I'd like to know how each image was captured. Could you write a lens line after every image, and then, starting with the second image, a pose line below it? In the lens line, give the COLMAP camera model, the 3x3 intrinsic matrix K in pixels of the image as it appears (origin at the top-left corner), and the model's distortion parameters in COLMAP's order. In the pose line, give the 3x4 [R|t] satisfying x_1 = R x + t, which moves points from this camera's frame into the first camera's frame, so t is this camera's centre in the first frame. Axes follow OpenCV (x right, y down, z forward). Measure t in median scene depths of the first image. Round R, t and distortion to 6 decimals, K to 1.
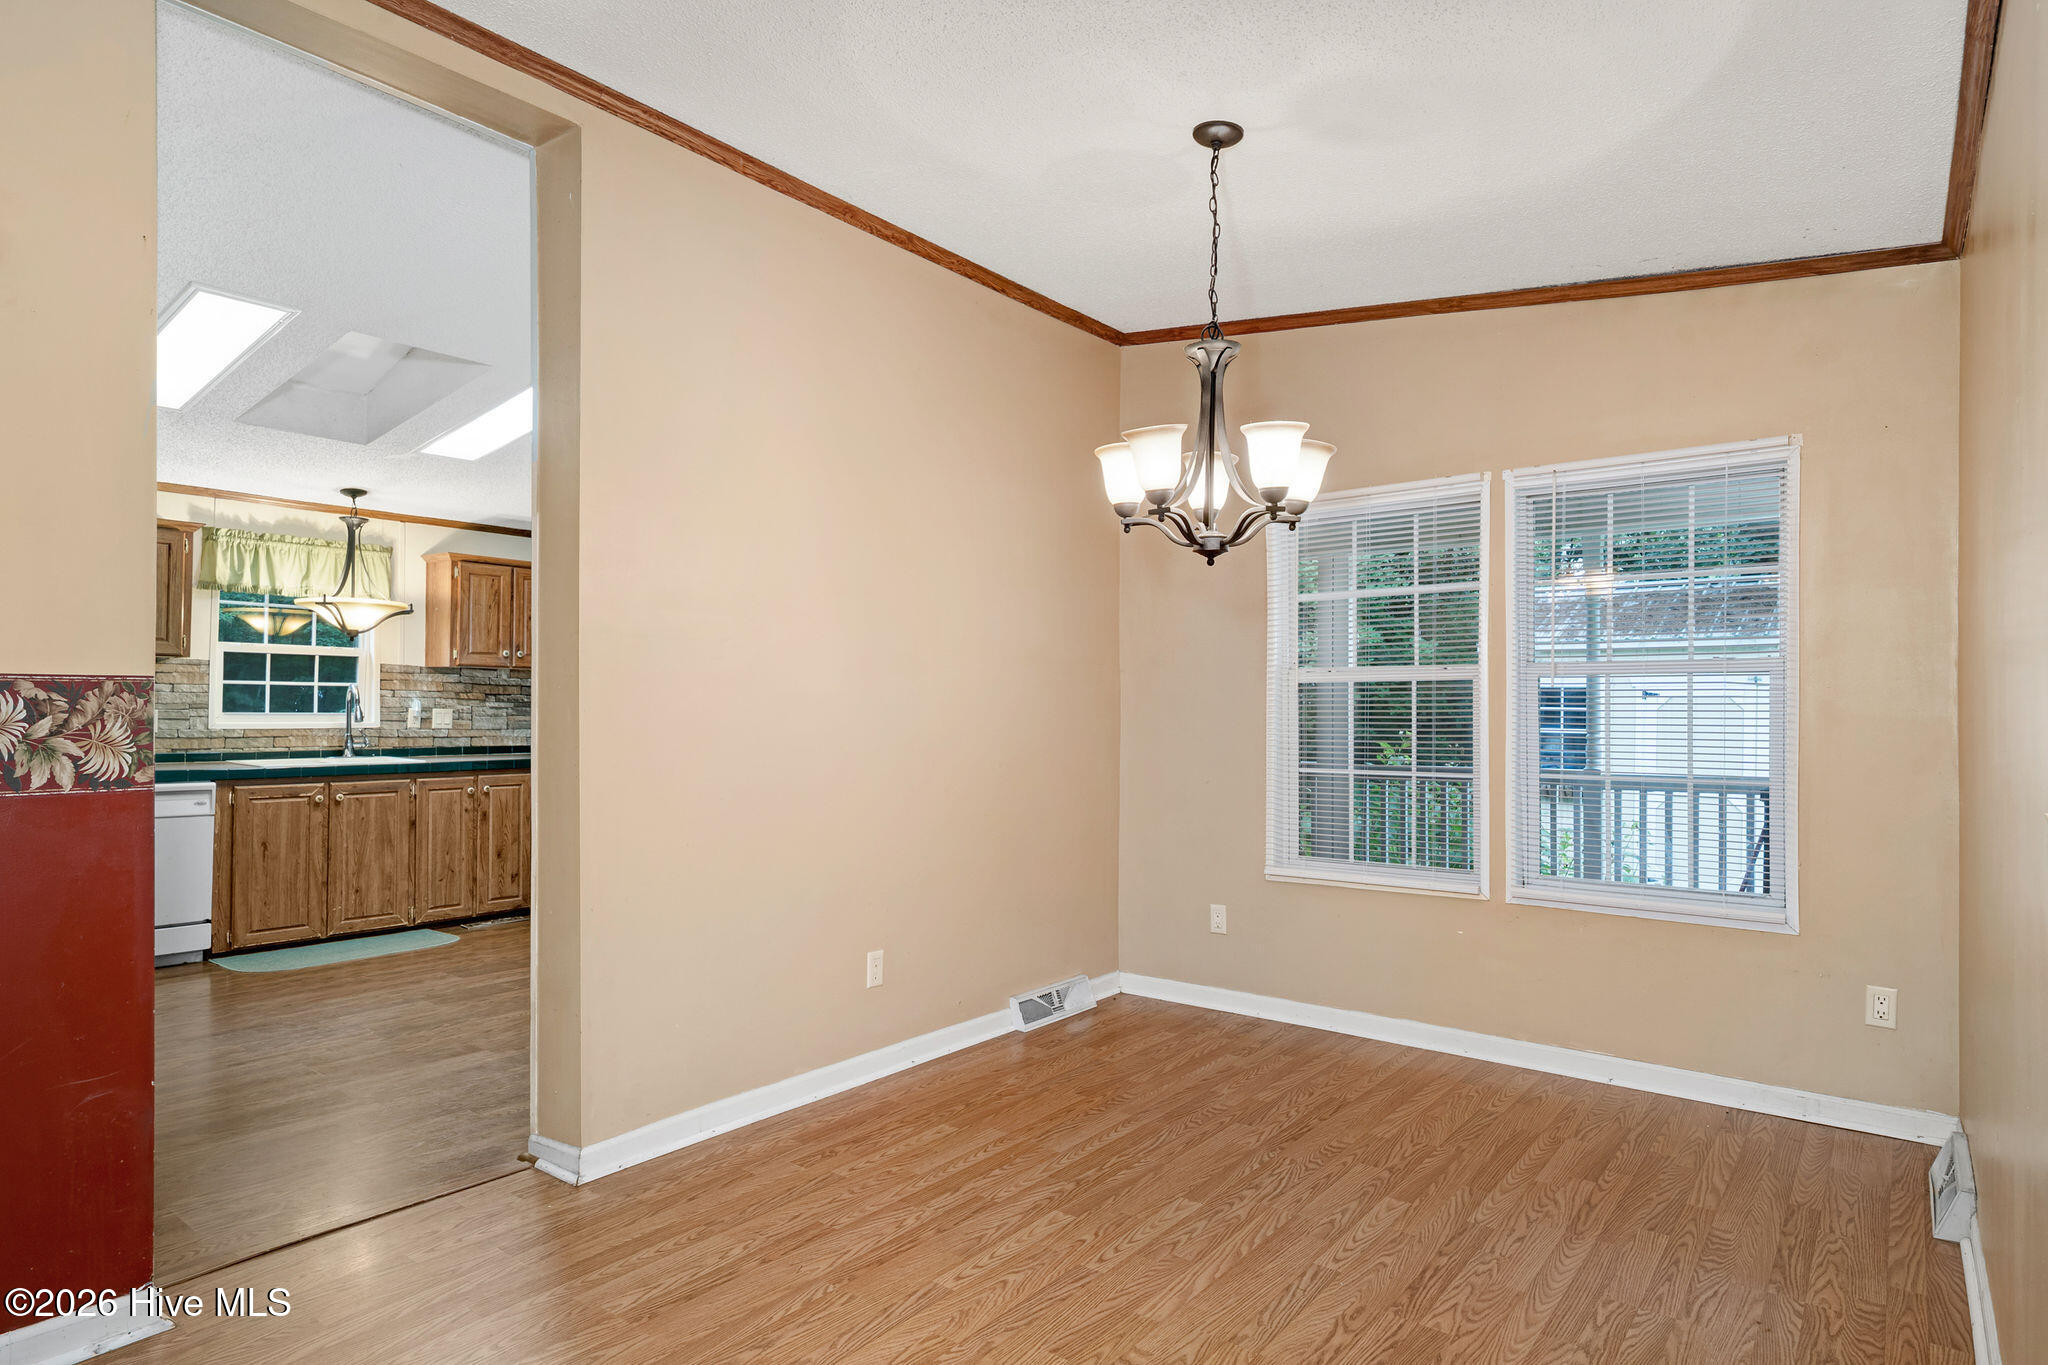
lens RADIAL K [[1130.2, 0, 1027.3], [0, 1130.2, 702.1], [0, 0, 1]] dist [0.001524, -0.000127]
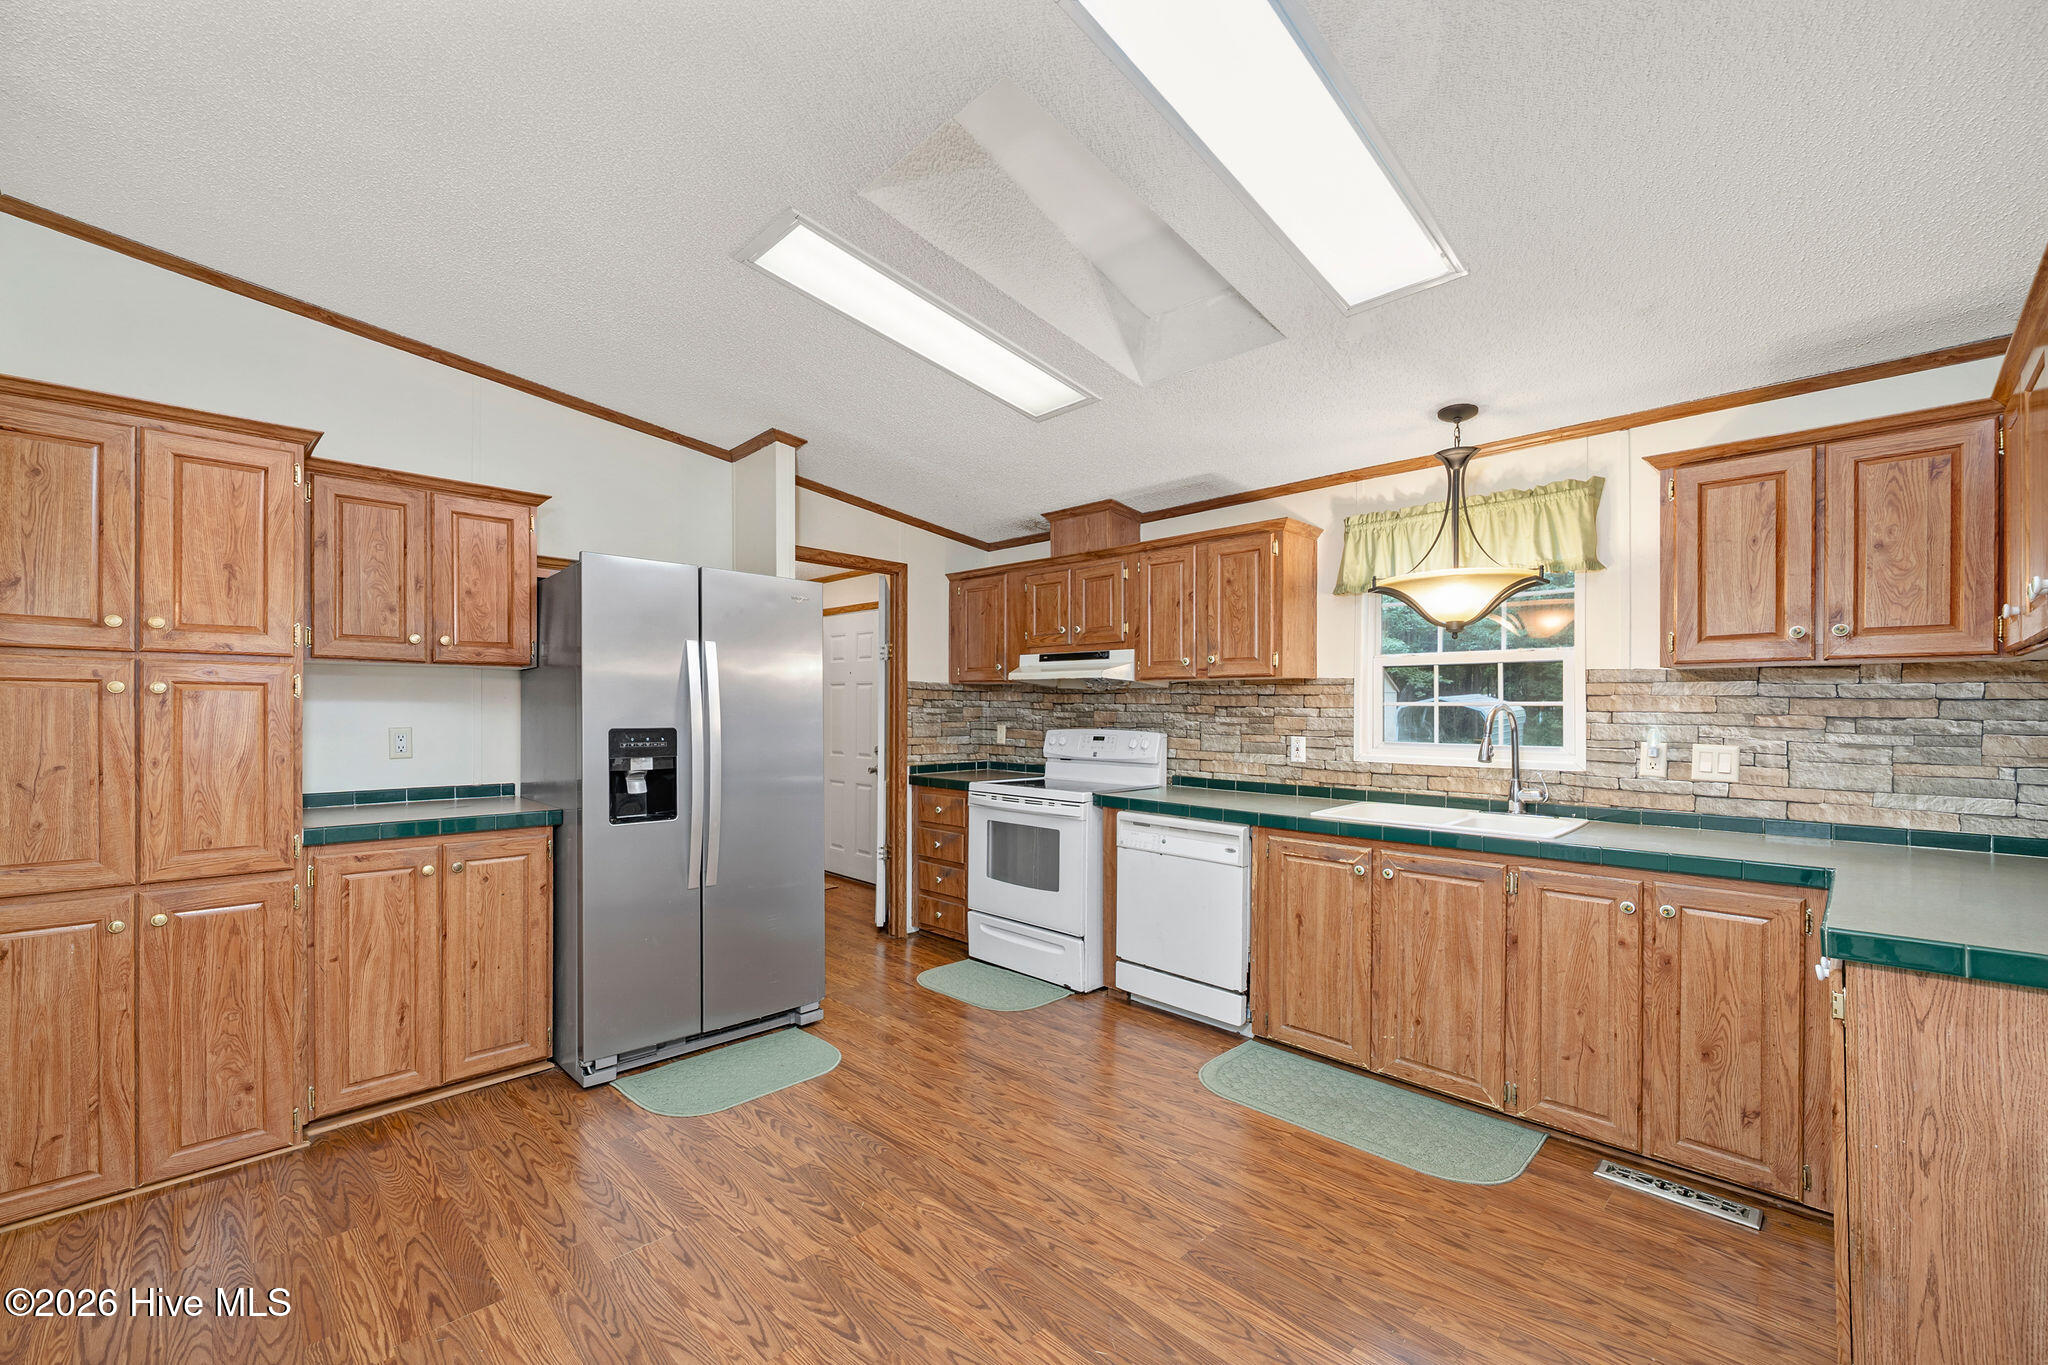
lens RADIAL K [[820.4, 0, 1000.3], [0, 820.4, 714.3], [0, 0, 1]] dist [-0.003599, -0.000187]
pose [[-0.133254, -0.003467, -0.991076, -0.088180], [0.000333, 0.999994, -0.003543, -0.008245], [0.991082, -0.000802, -0.133252, 0.787539]]
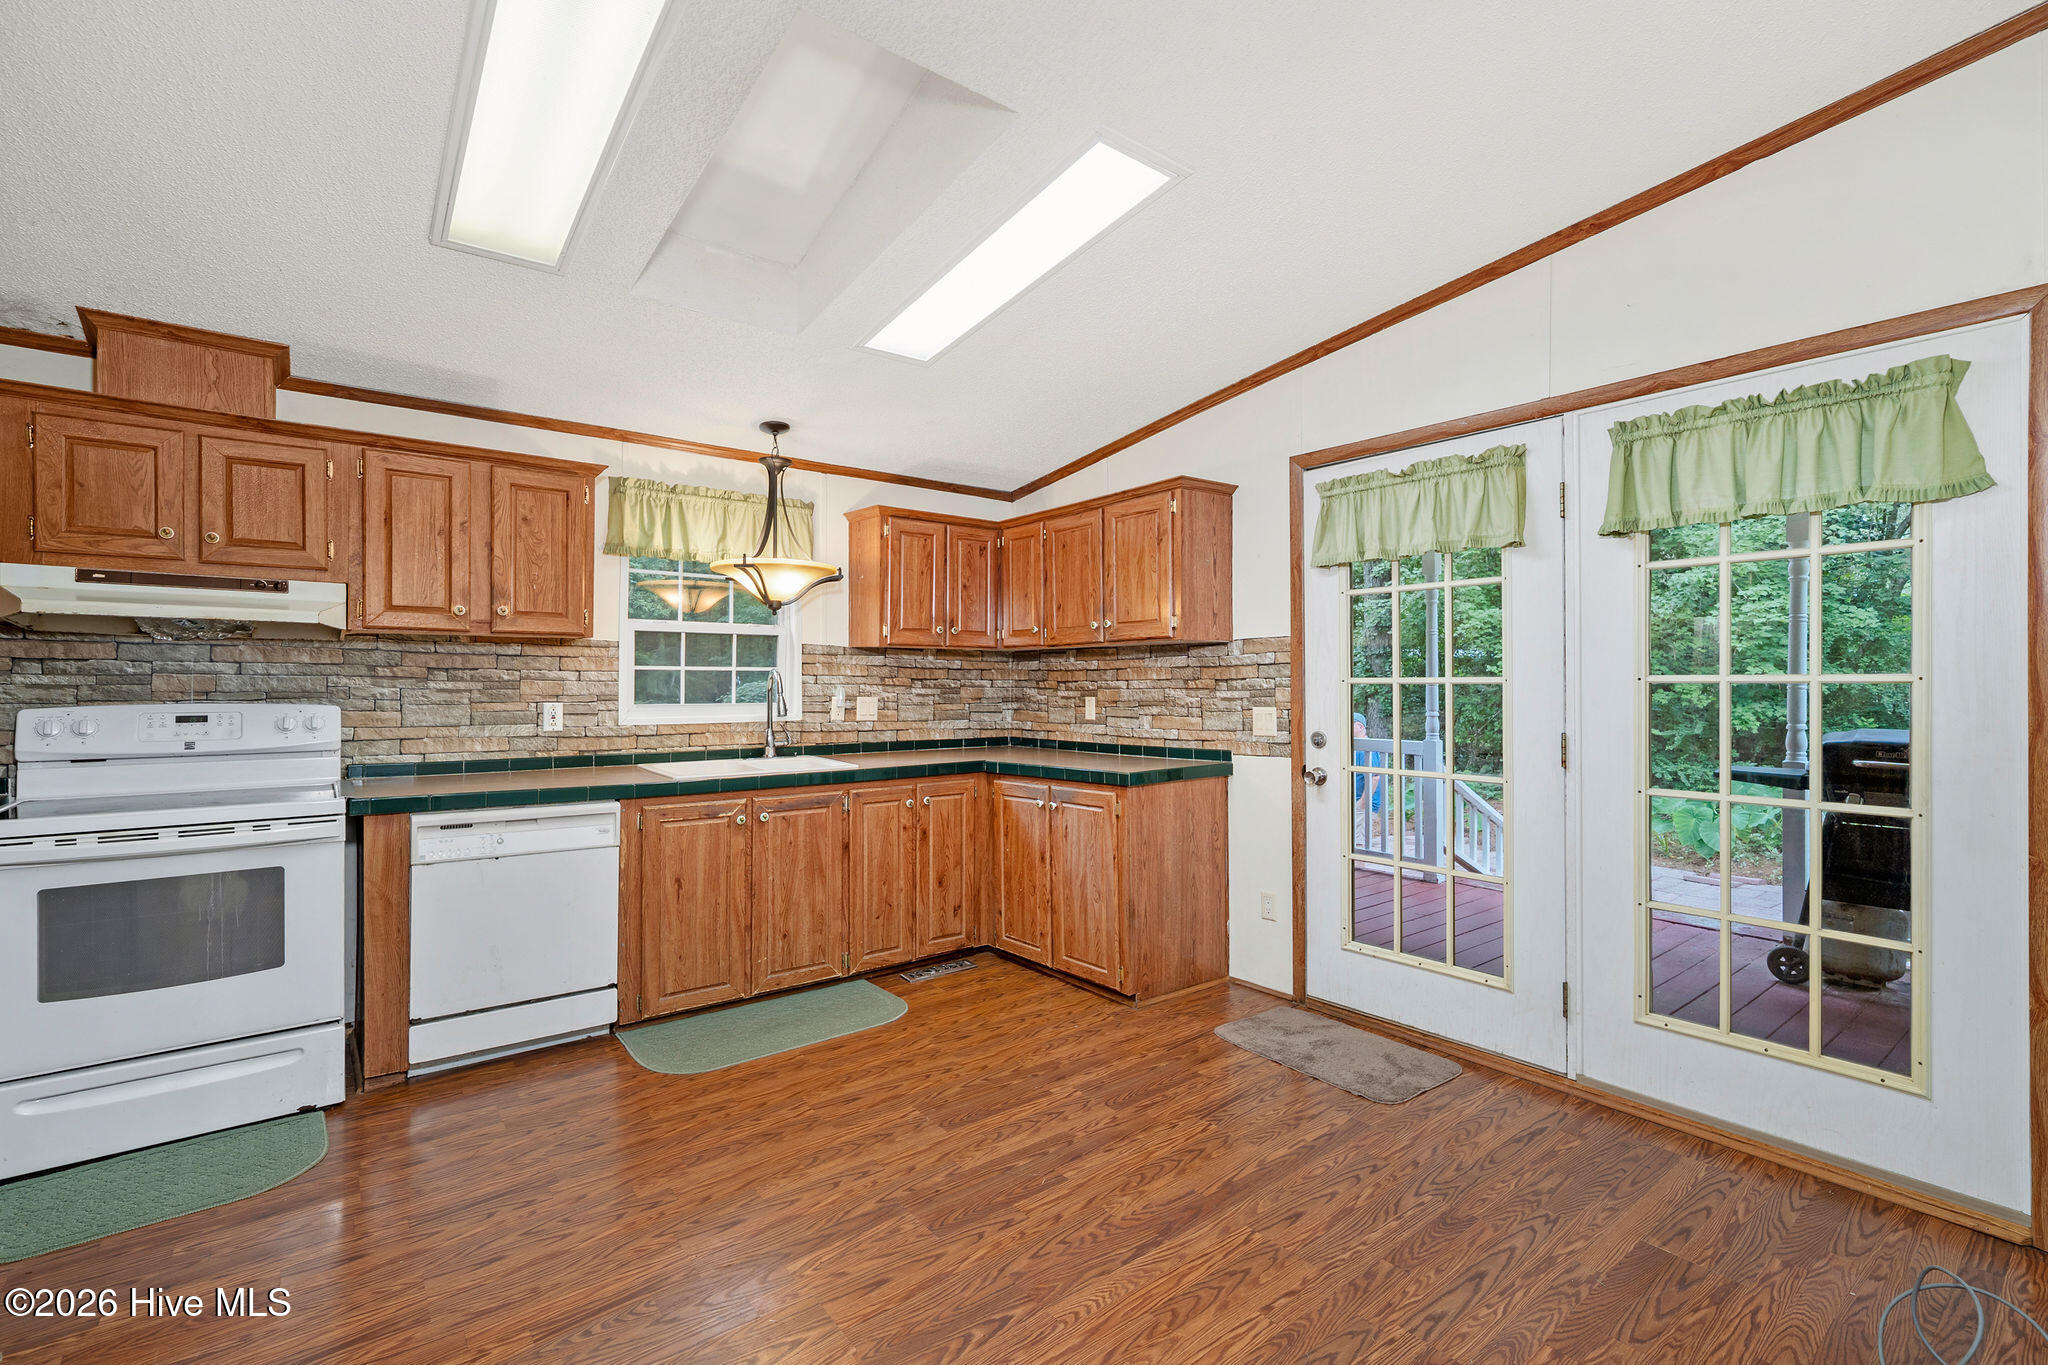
lens RADIAL K [[892.6, 0, 1006.6], [0, 892.6, 690.6], [0, 0, 1]] dist [0.000114, 0.000002]
pose [[0.967620, 0.002181, -0.252404, -0.277511], [0.002826, 0.999806, 0.019474, -0.012592], [0.252397, -0.019557, 0.967426, 0.428013]]
